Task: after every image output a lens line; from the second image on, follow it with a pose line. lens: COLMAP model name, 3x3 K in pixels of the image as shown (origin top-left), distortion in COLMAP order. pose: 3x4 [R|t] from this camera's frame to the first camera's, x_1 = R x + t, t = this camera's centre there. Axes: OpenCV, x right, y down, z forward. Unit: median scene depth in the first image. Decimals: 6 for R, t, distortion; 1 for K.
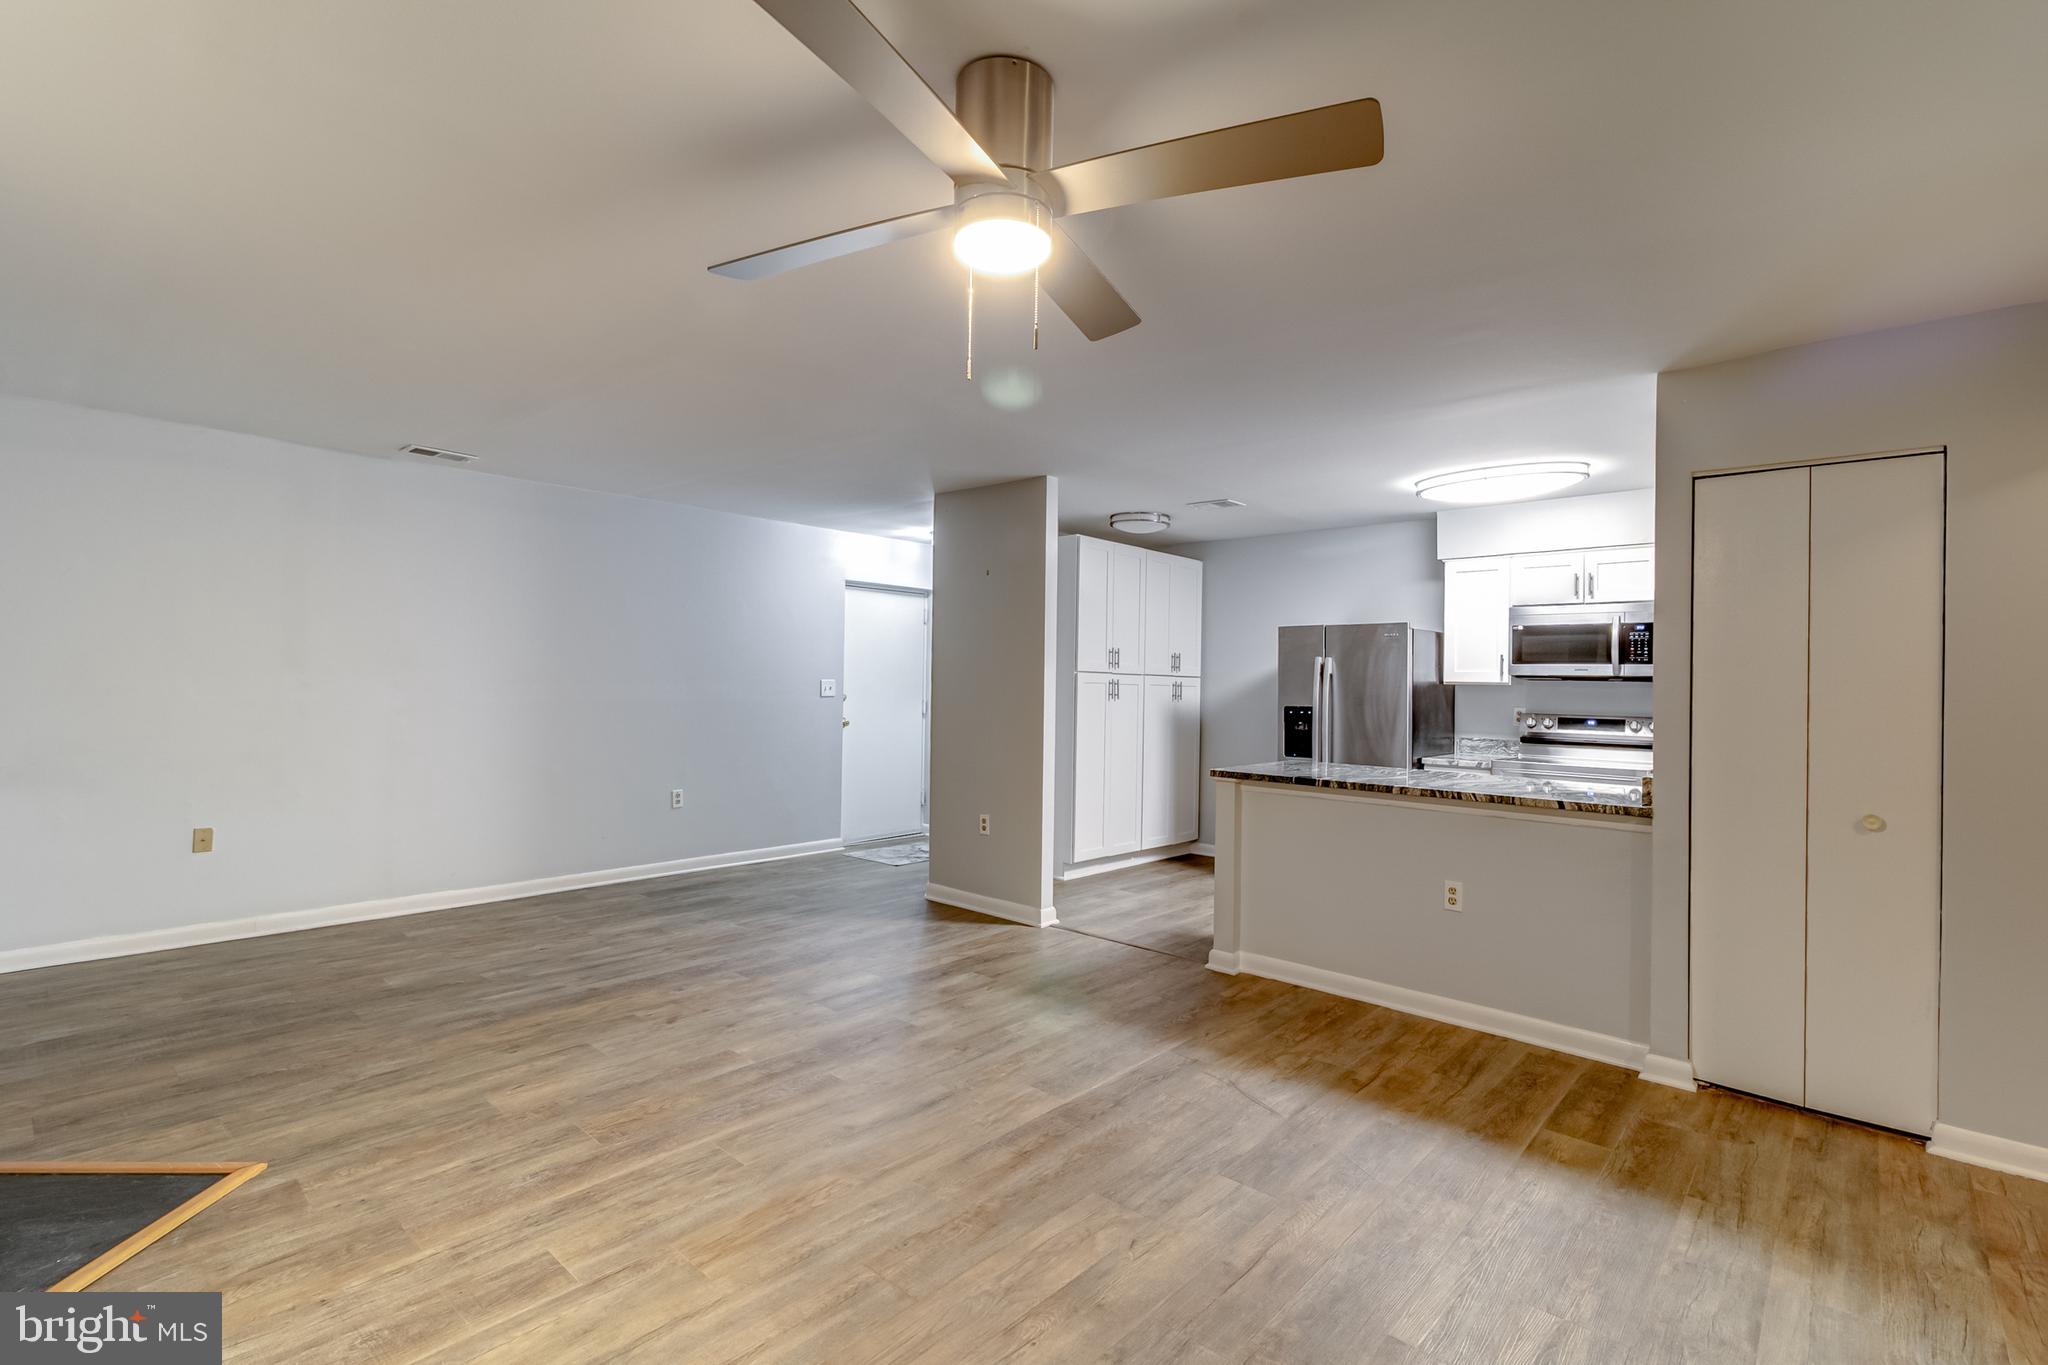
lens RADIAL K [[942.9, 0, 1033.2], [0, 942.9, 674.8], [0, 0, 1]] dist [0.000815, 0.000390]
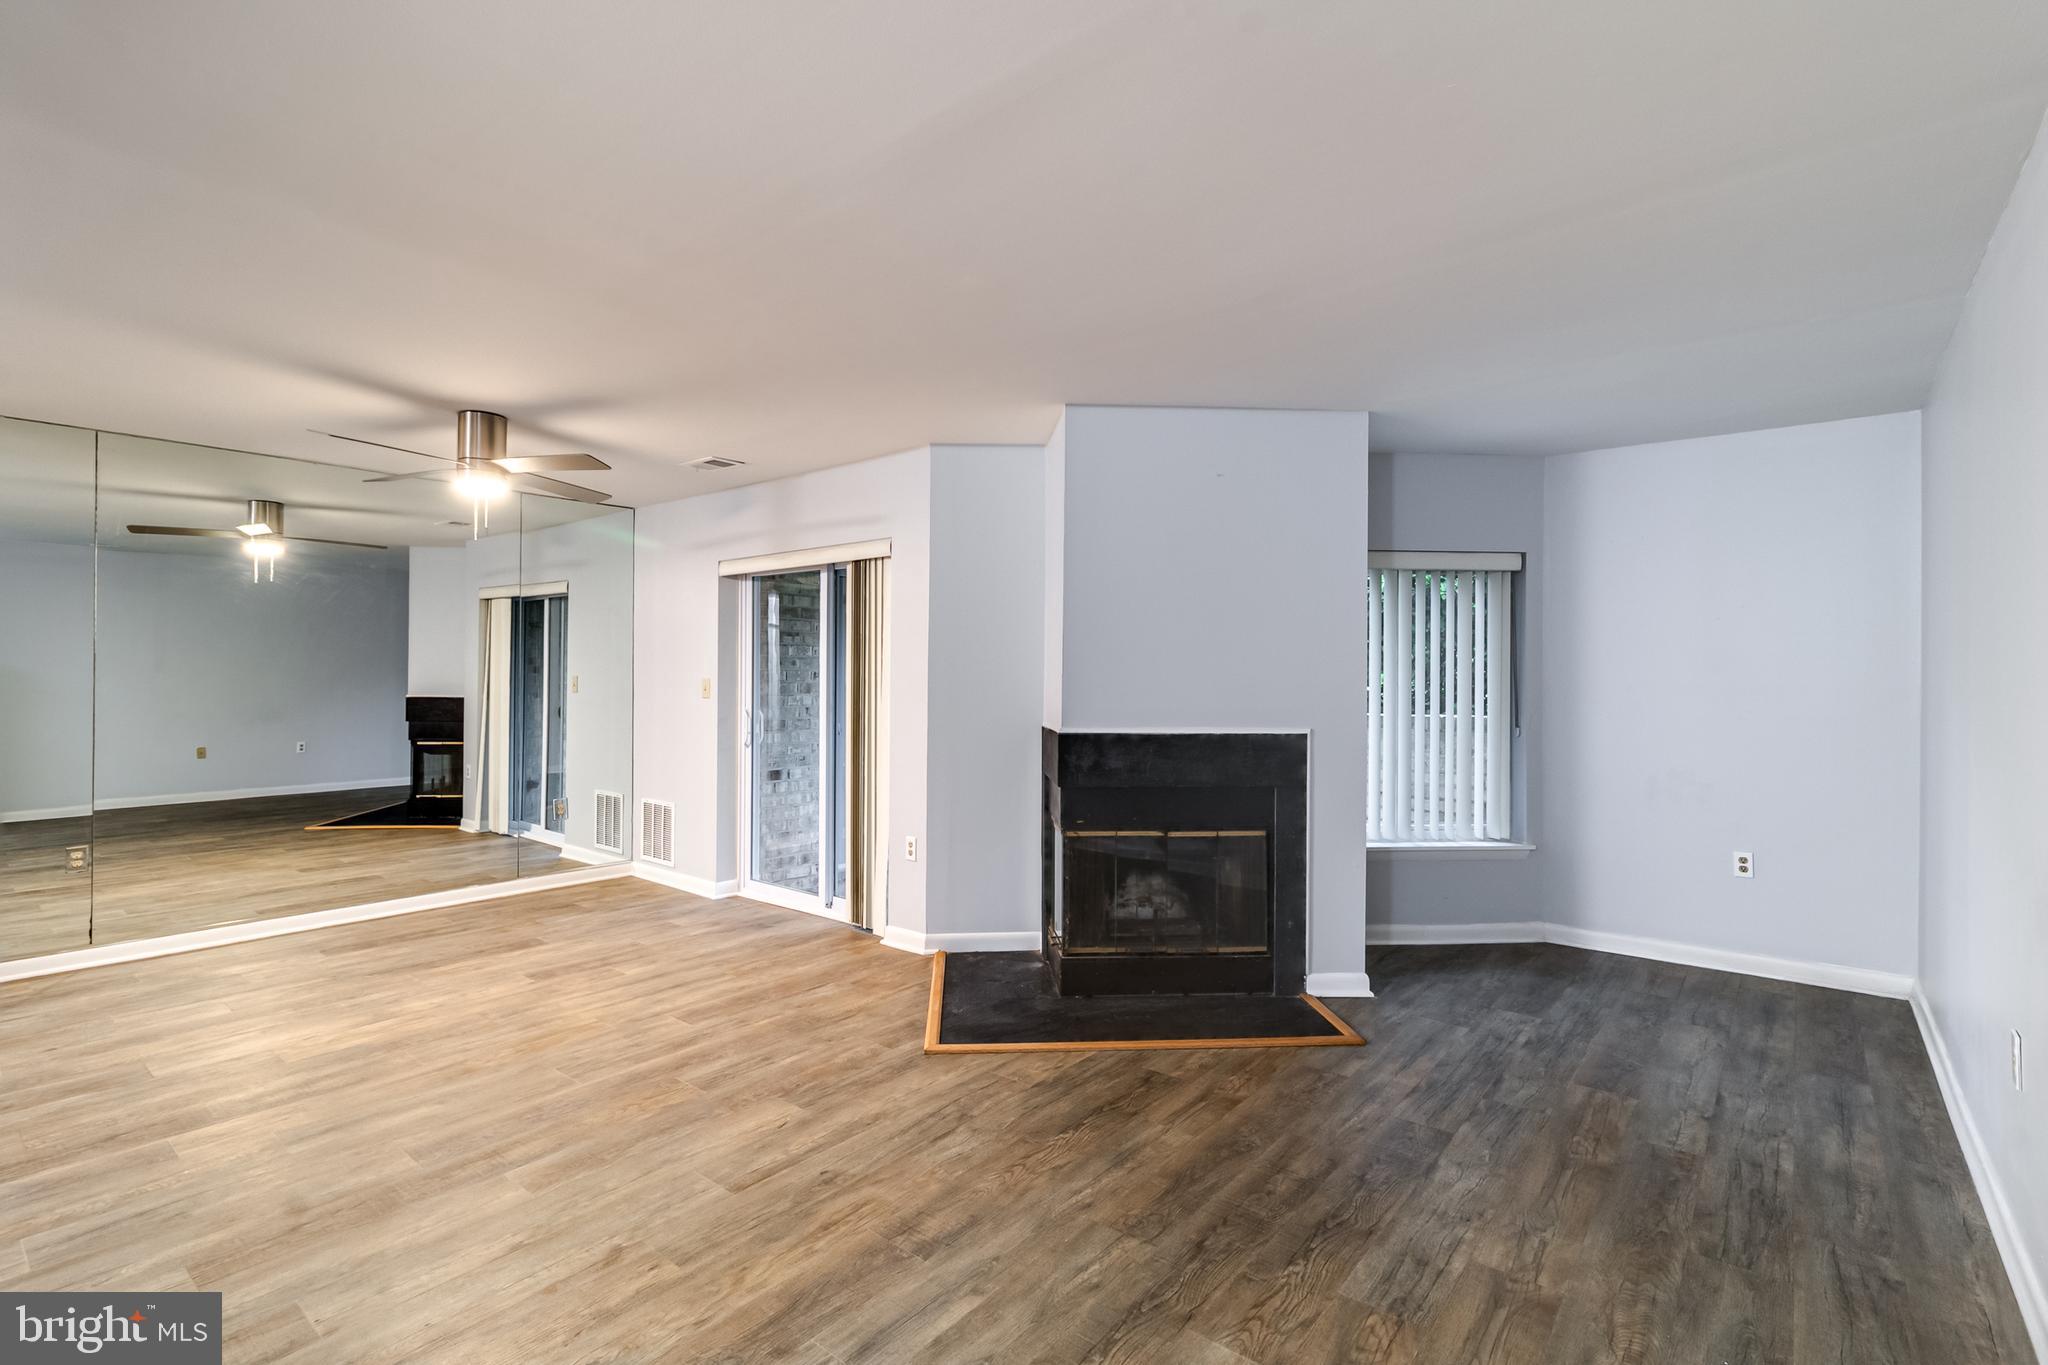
lens RADIAL K [[942.9, 0, 1015.5], [0, 942.9, 680.4], [0, 0, 1]] dist [0.000815, 0.000390]
pose [[-0.999108, -0.024424, -0.034447, -0.552064], [-0.024209, 0.999685, -0.006667, 0.001701], [0.034599, -0.005827, -0.999384, 1.459923]]
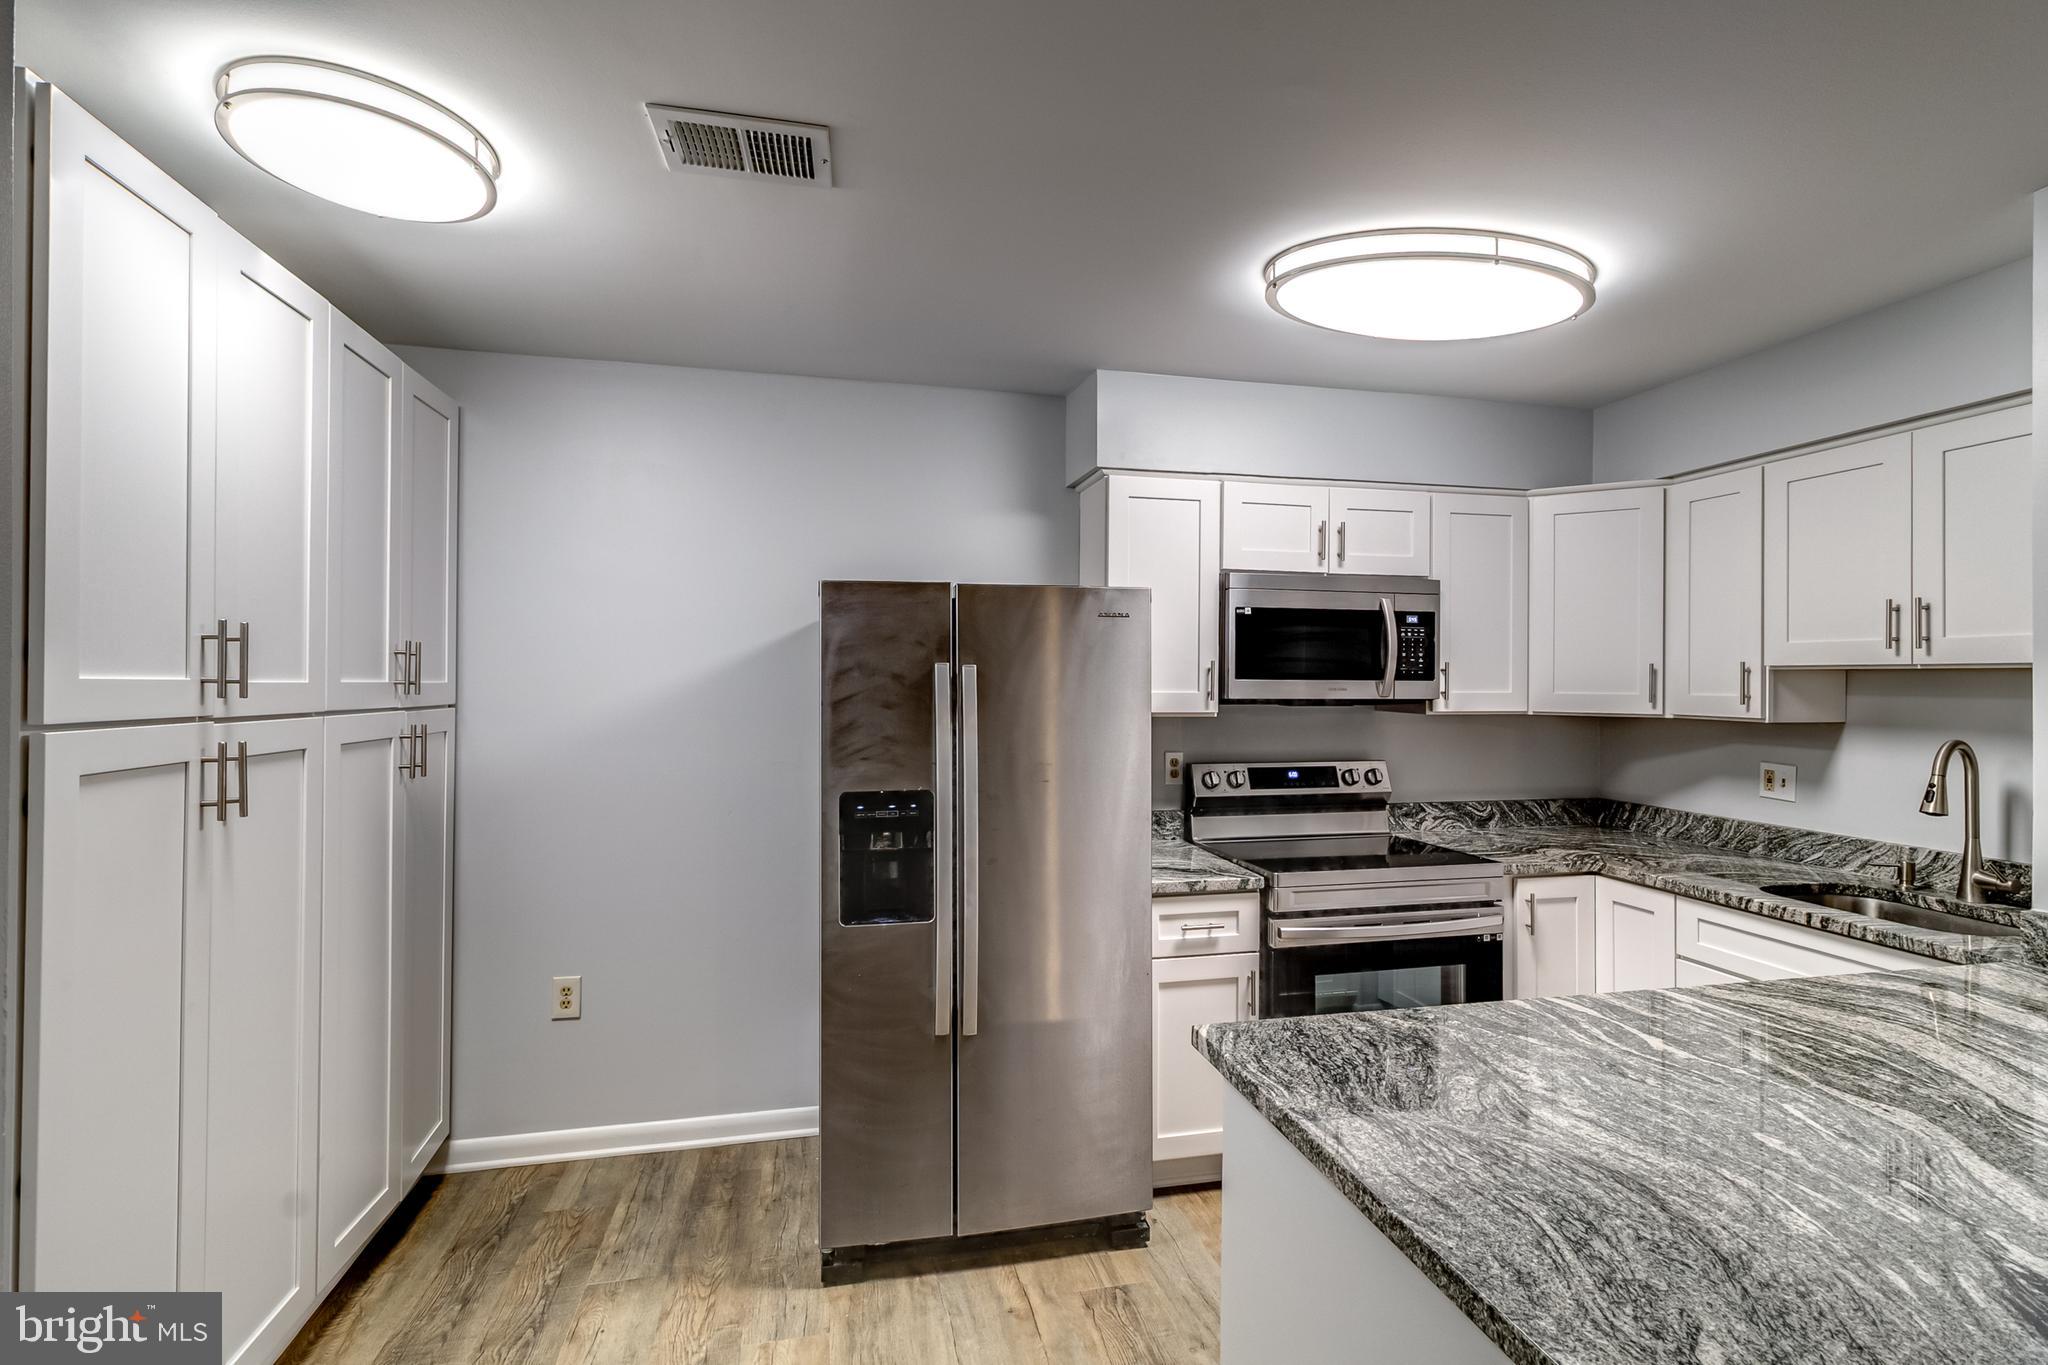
lens RADIAL K [[942.9, 0, 1032.7], [0, 942.9, 672.4], [0, 0, 1]] dist [0.000815, 0.000390]
pose [[0.586594, -0.008590, 0.809836, 0.009764], [-0.002201, 0.999923, 0.012201, -0.030178], [-0.809878, -0.008940, 0.586530, 1.106307]]
